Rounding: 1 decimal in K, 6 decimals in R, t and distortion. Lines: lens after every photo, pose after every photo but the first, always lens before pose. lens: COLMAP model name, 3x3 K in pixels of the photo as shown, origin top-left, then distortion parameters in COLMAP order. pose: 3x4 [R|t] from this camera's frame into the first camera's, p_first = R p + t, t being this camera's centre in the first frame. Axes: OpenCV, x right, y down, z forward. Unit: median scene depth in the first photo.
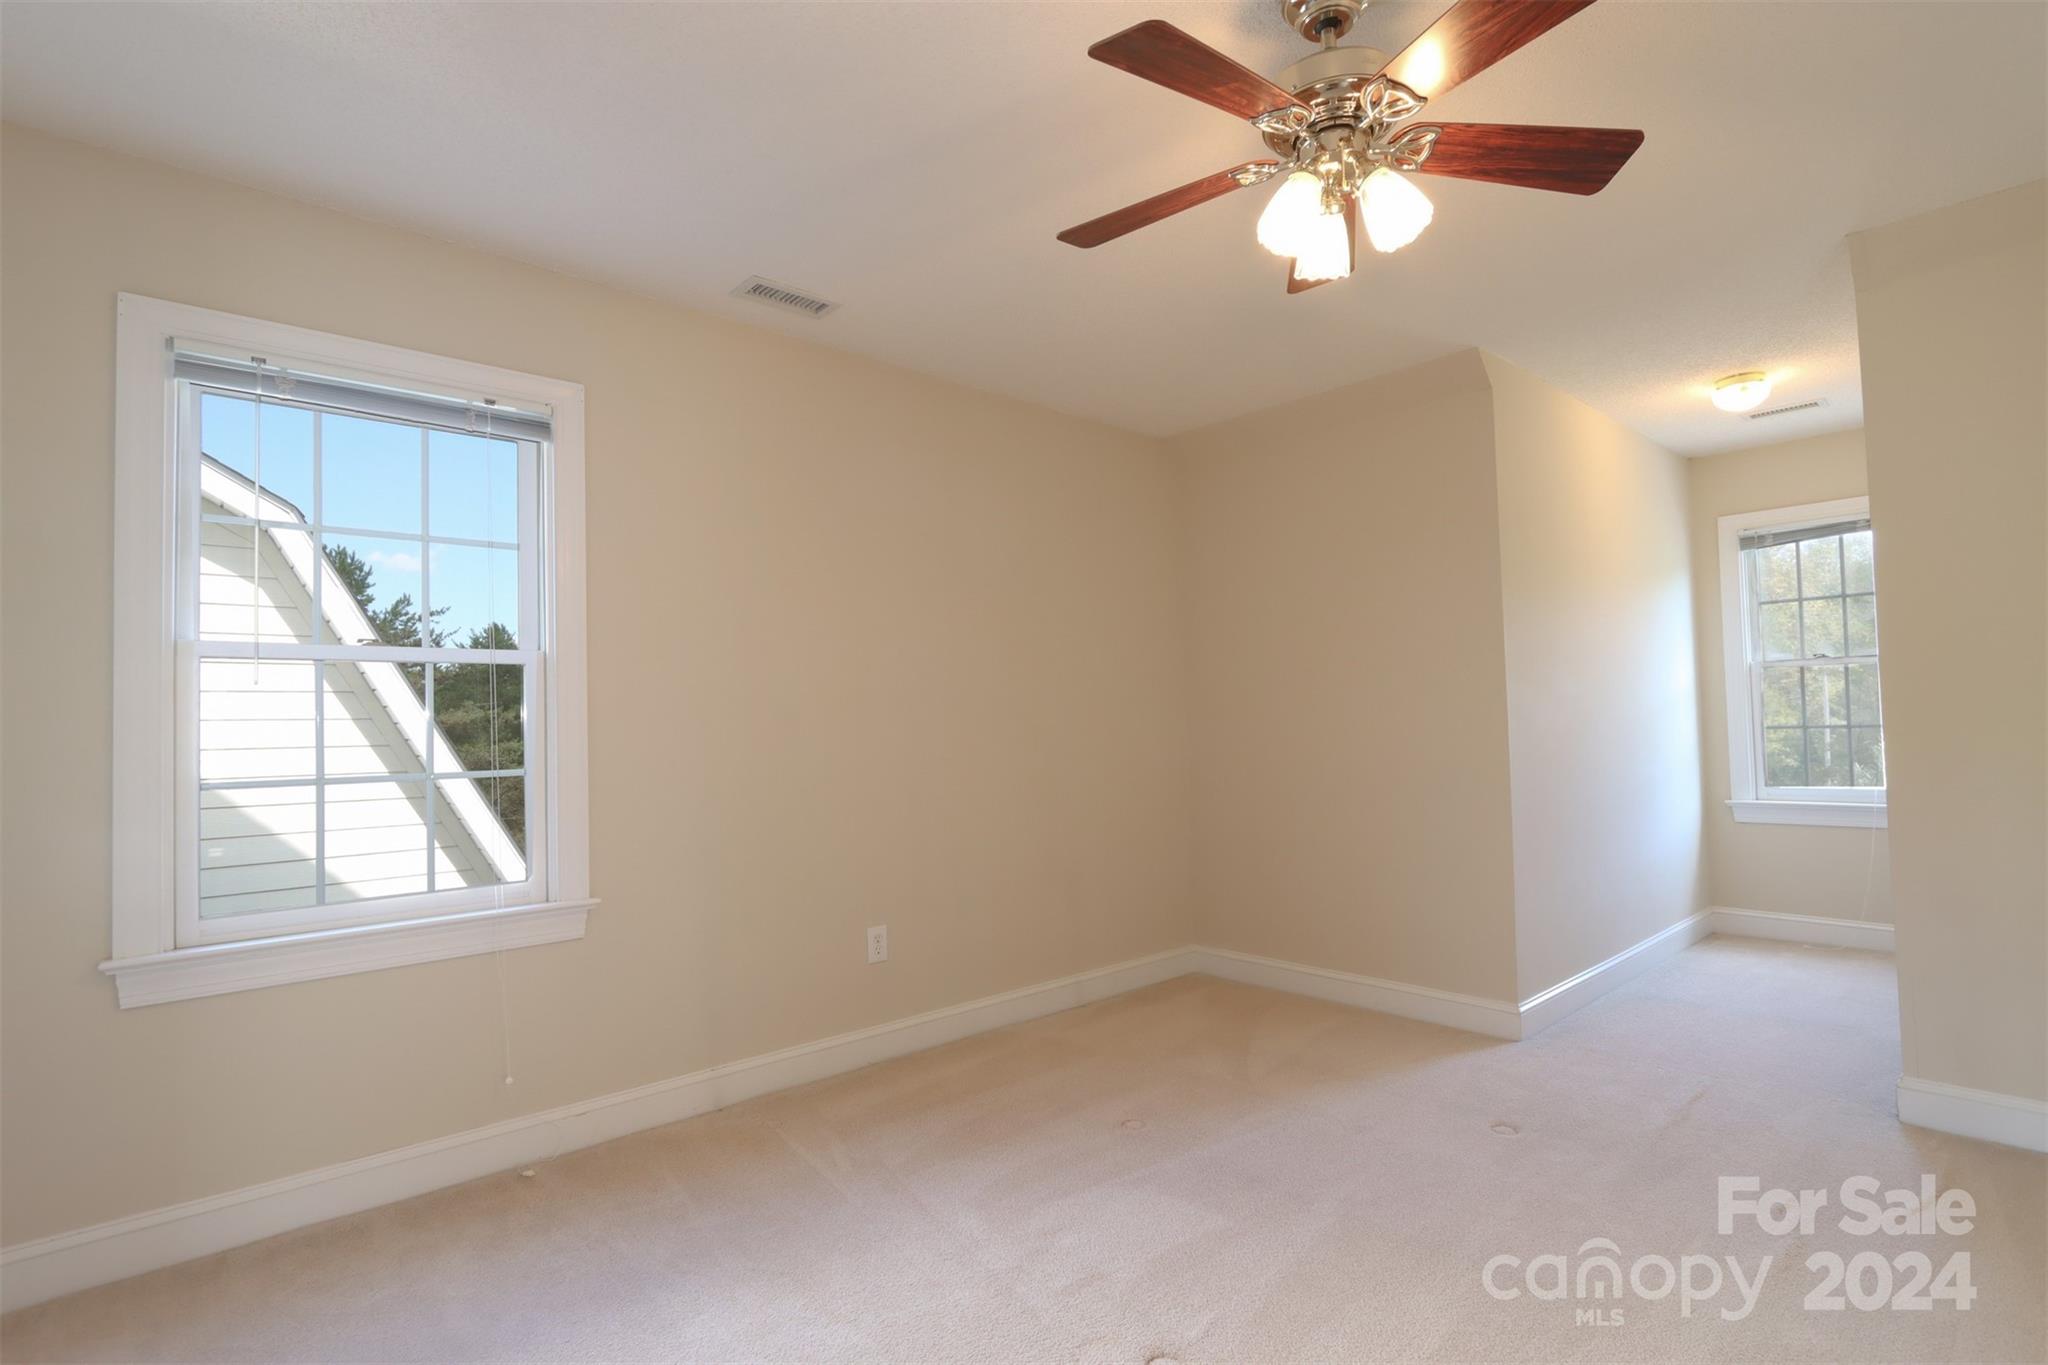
lens RADIAL K [[988.5, 0, 1052.8], [0, 988.5, 696.1], [0, 0, 1]] dist [-0.010916, -0.000364]
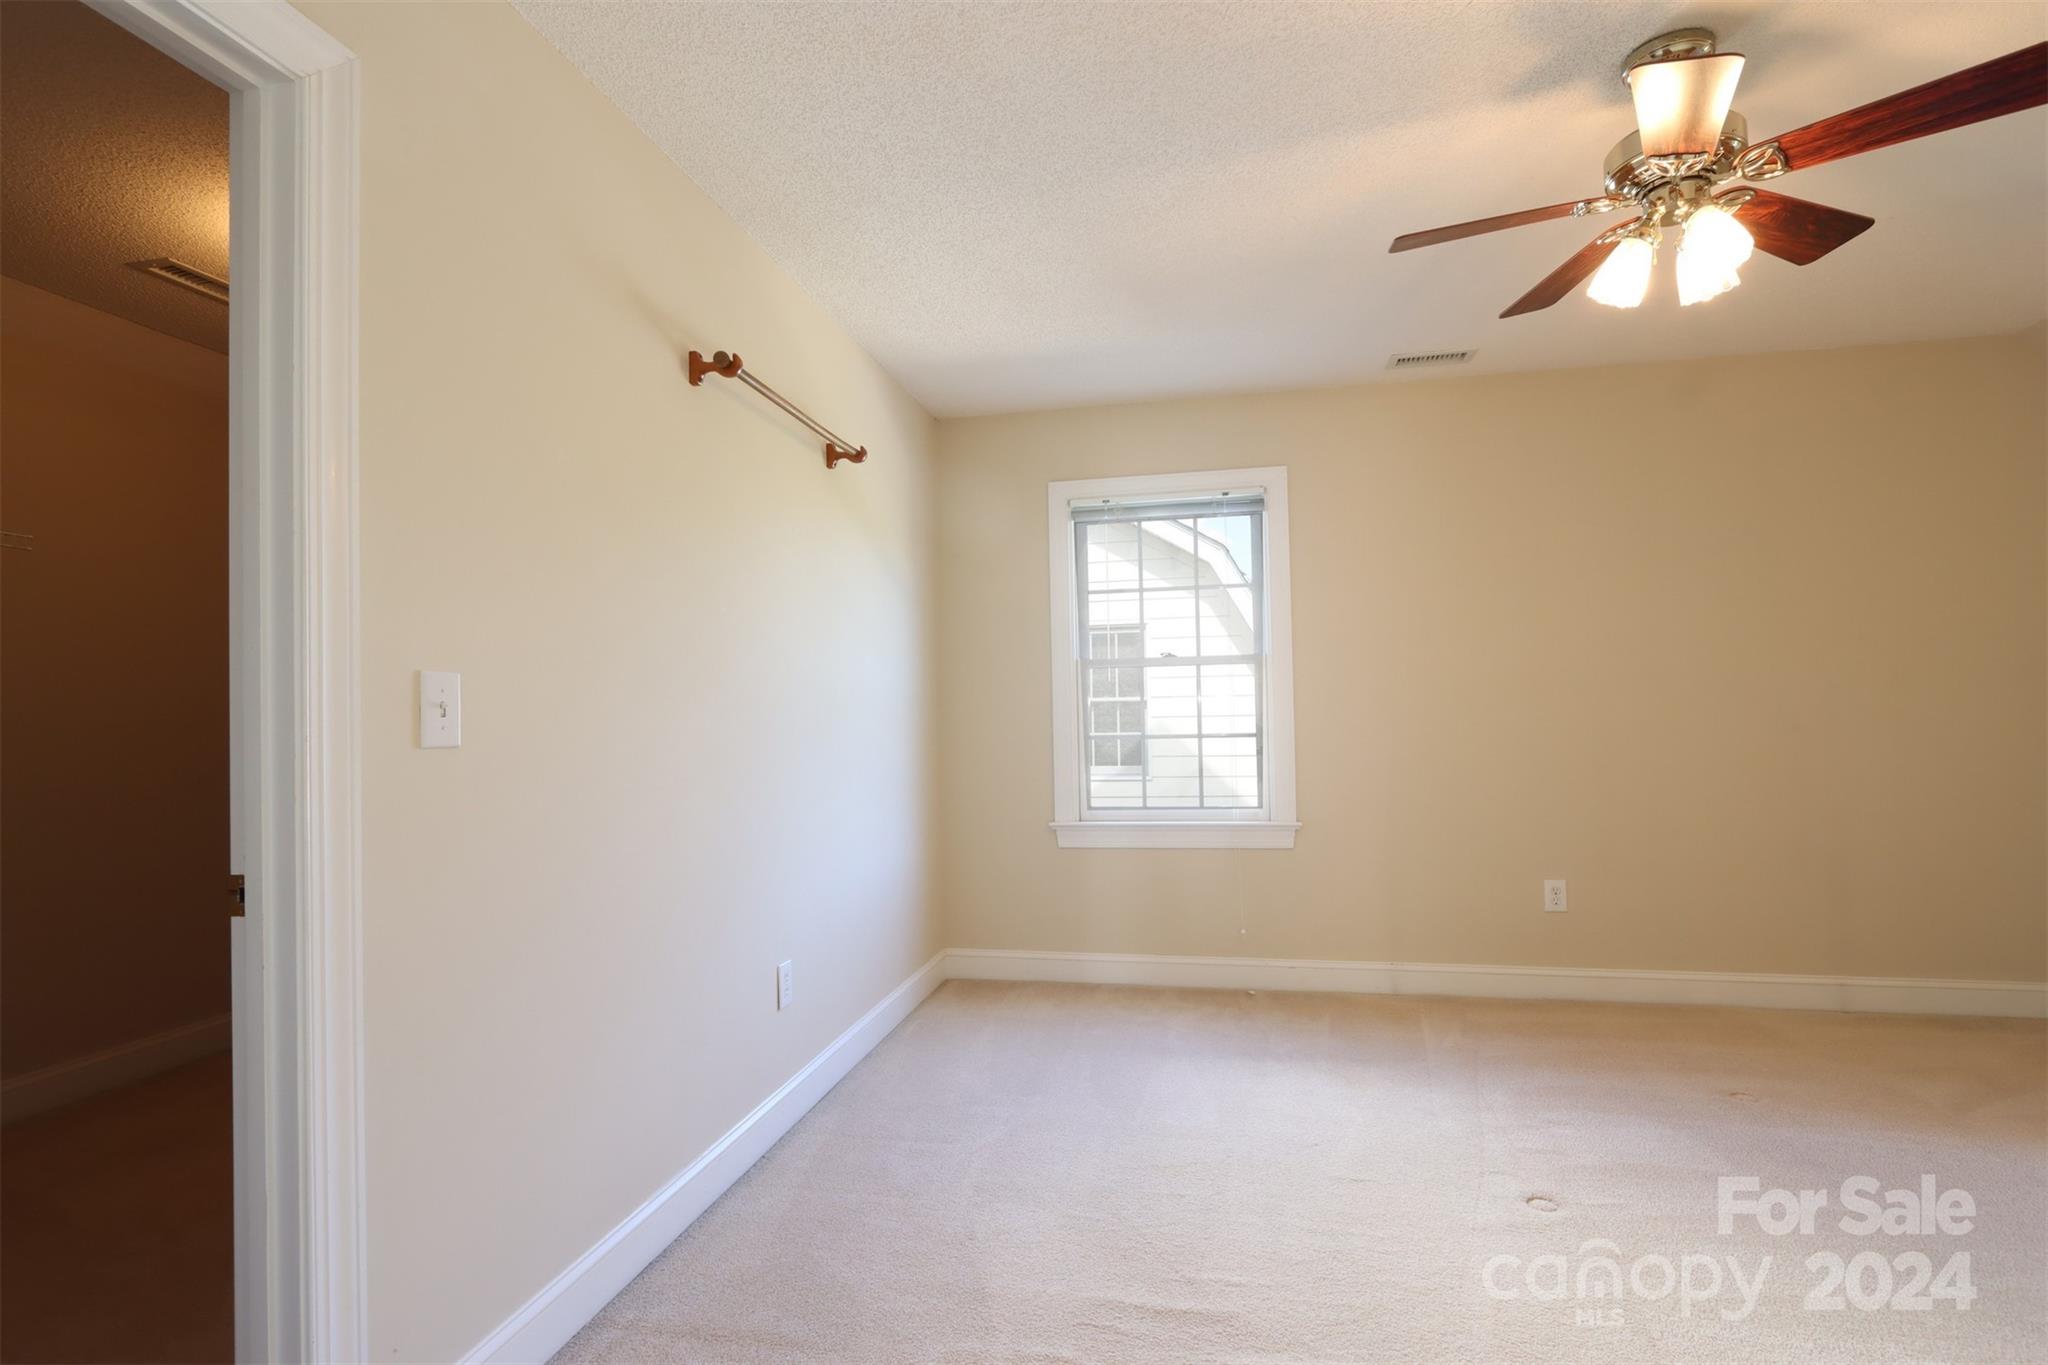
lens RADIAL K [[988.5, 0, 1052.8], [0, 988.5, 696.1], [0, 0, 1]] dist [-0.010916, -0.000364]
pose [[0.615587, -0.003838, -0.788059, 0.461540], [0.027853, 0.999469, 0.016889, -0.013975], [0.787576, -0.032346, 0.615367, -0.171787]]
